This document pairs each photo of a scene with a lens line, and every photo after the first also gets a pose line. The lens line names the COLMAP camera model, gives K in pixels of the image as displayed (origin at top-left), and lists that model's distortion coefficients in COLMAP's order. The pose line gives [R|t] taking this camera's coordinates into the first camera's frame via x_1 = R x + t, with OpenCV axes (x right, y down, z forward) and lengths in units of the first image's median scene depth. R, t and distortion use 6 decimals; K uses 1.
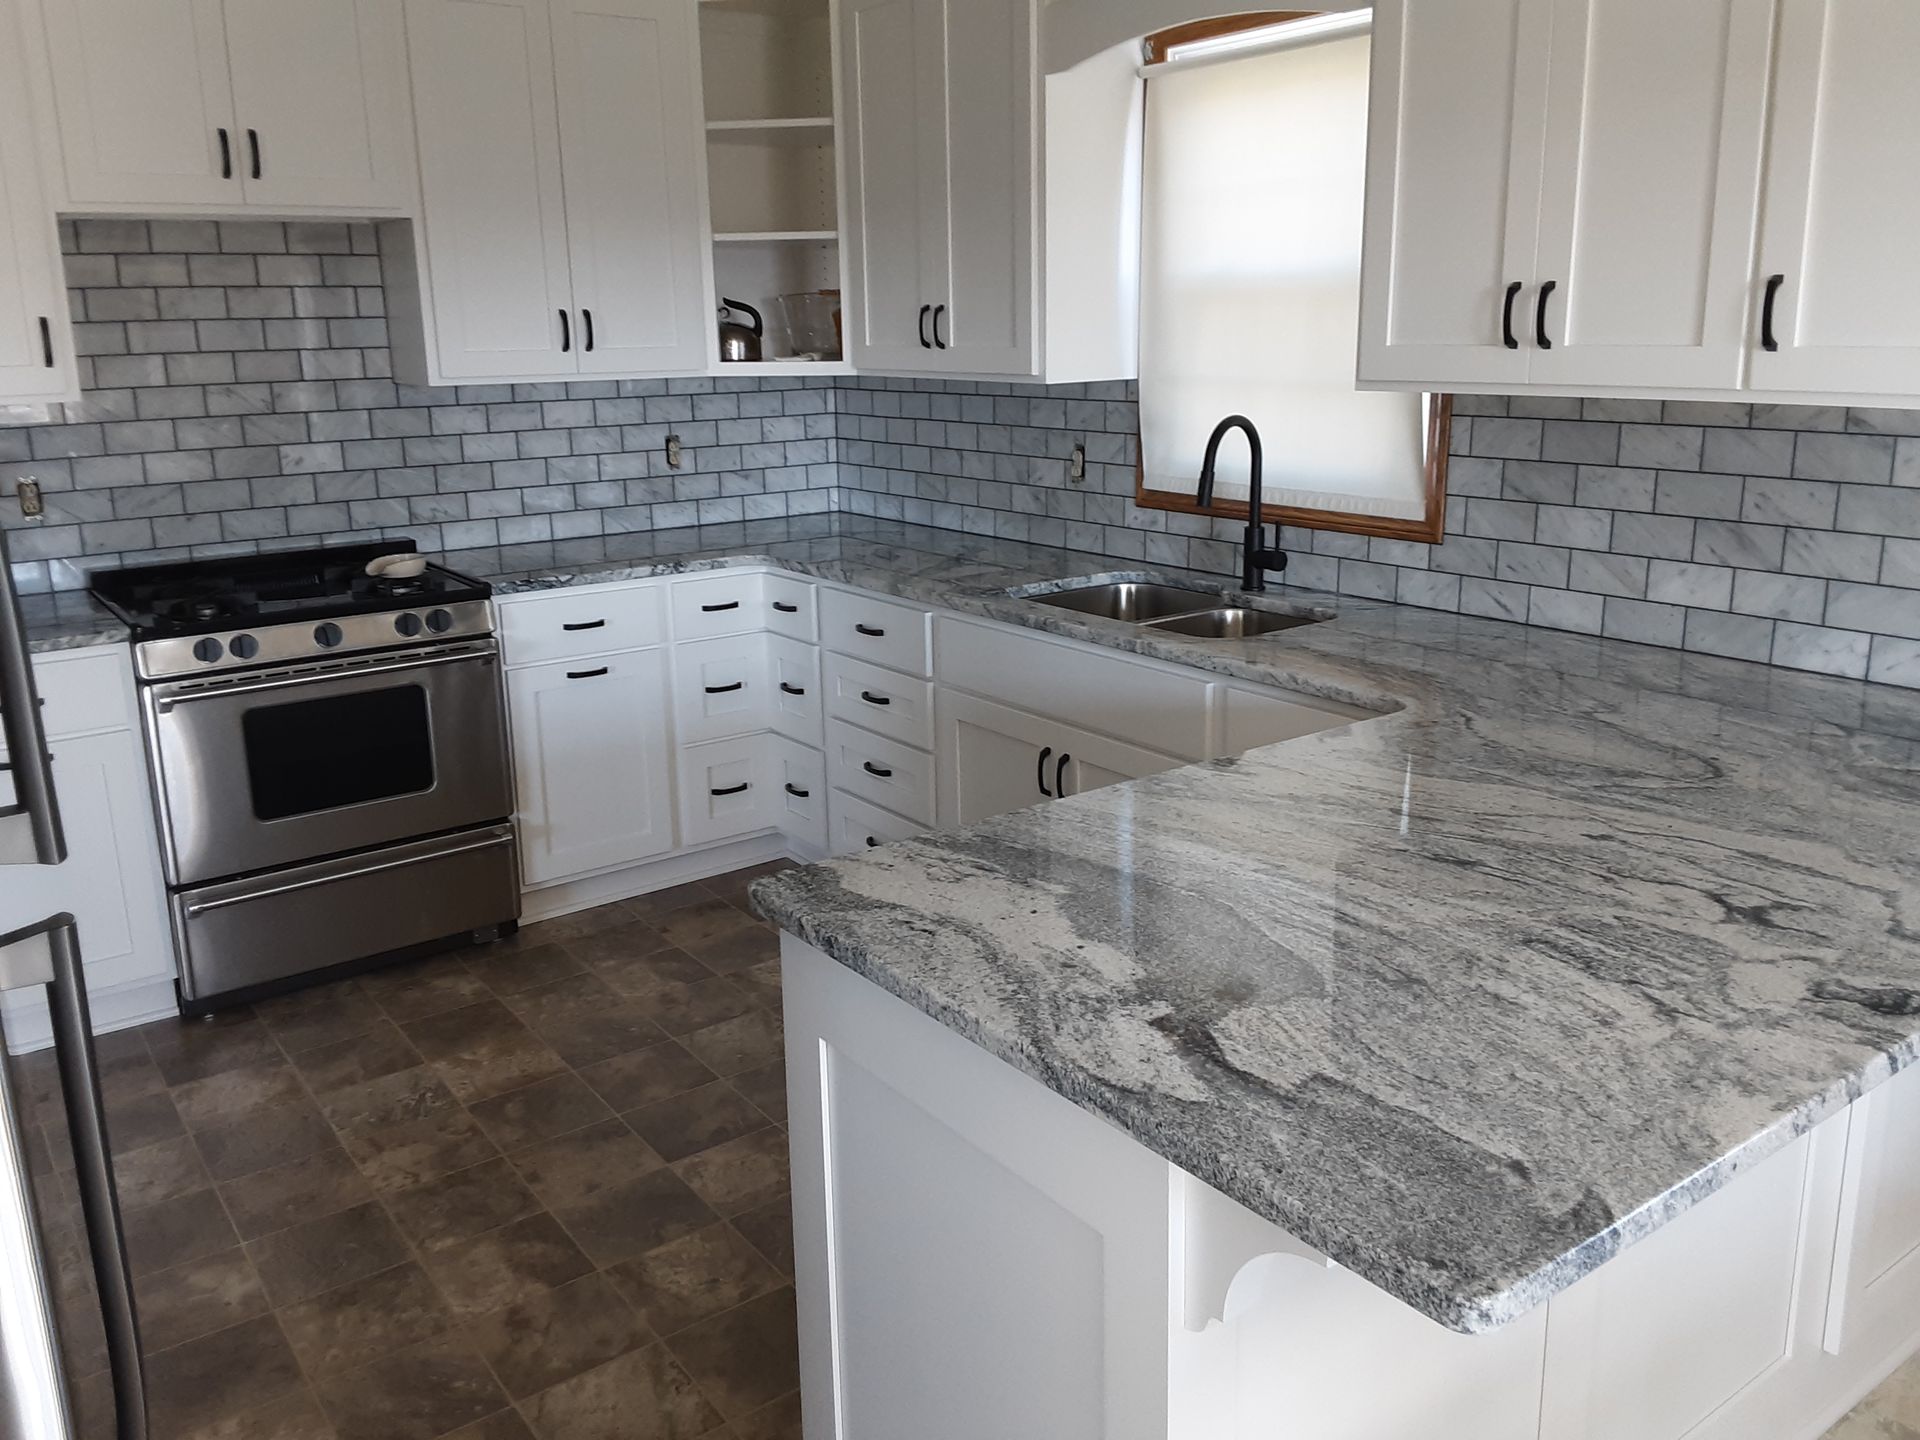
lens RADIAL K [[1540.6, 0, 968.0], [0, 1540.6, 669.3], [0, 0, 1]] dist [0.133453, -0.219837]
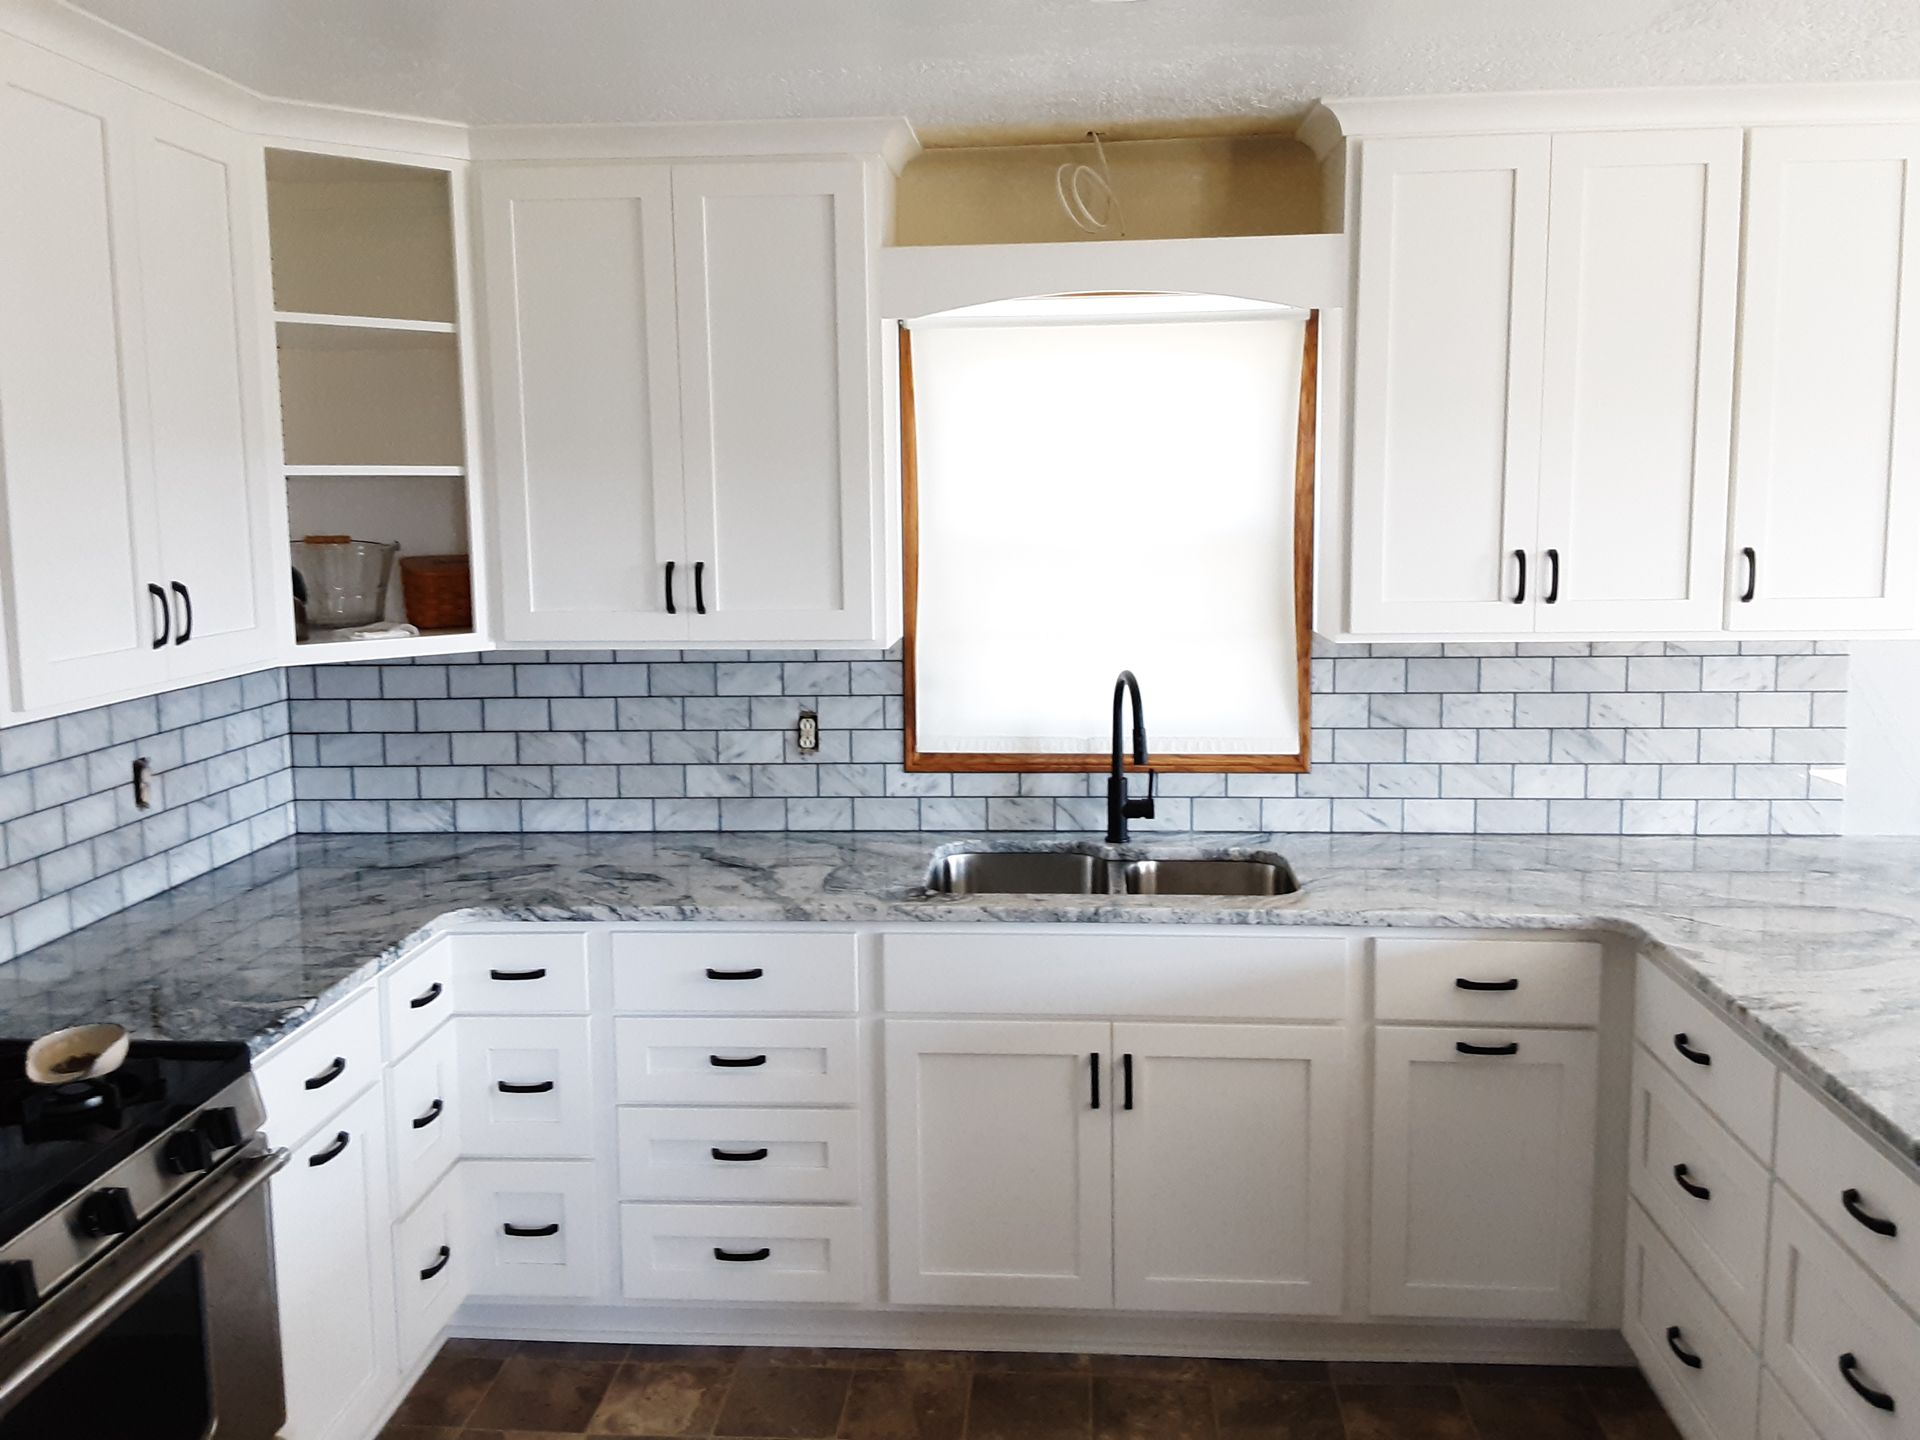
lens RADIAL K [[1540.6, 0, 968.0], [0, 1540.6, 669.3], [0, 0, 1]] dist [0.133453, -0.219837]
pose [[0.643920, -0.076777, 0.761230, -0.566681], [0.172345, 0.983936, -0.046546, -0.118681], [-0.745429, 0.161166, 0.646809, 0.379559]]
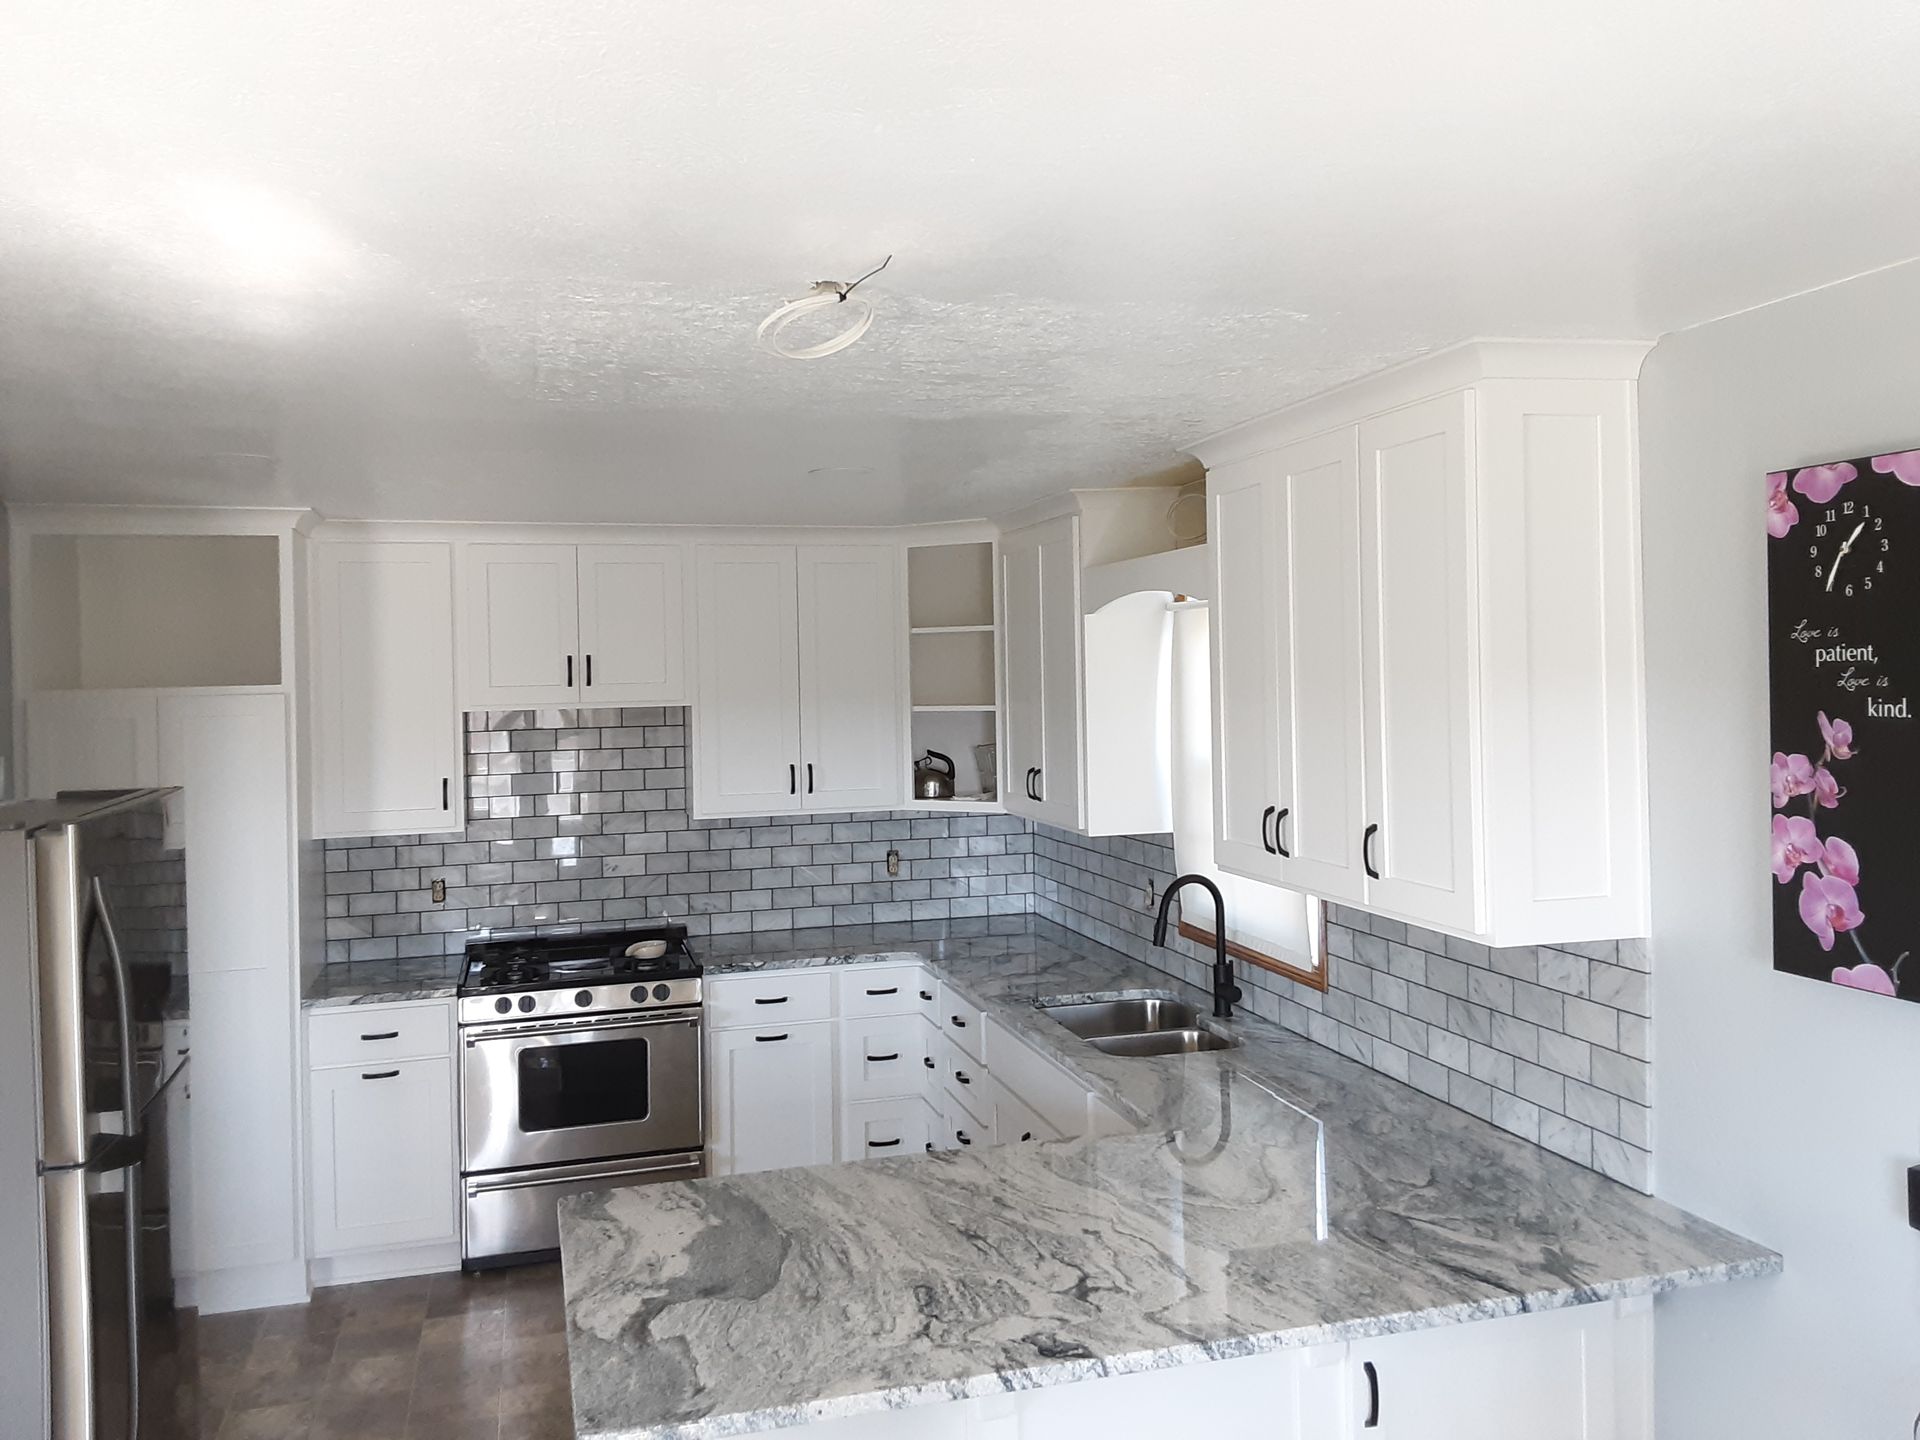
lens RADIAL K [[1540.6, 0, 968.0], [0, 1540.6, 669.3], [0, 0, 1]] dist [0.133453, -0.219837]
pose [[0.936164, -0.000664, -0.351563, 0.390148], [-0.076900, 0.975395, -0.206618, -0.044913], [0.343050, 0.220463, 0.913079, -0.226983]]
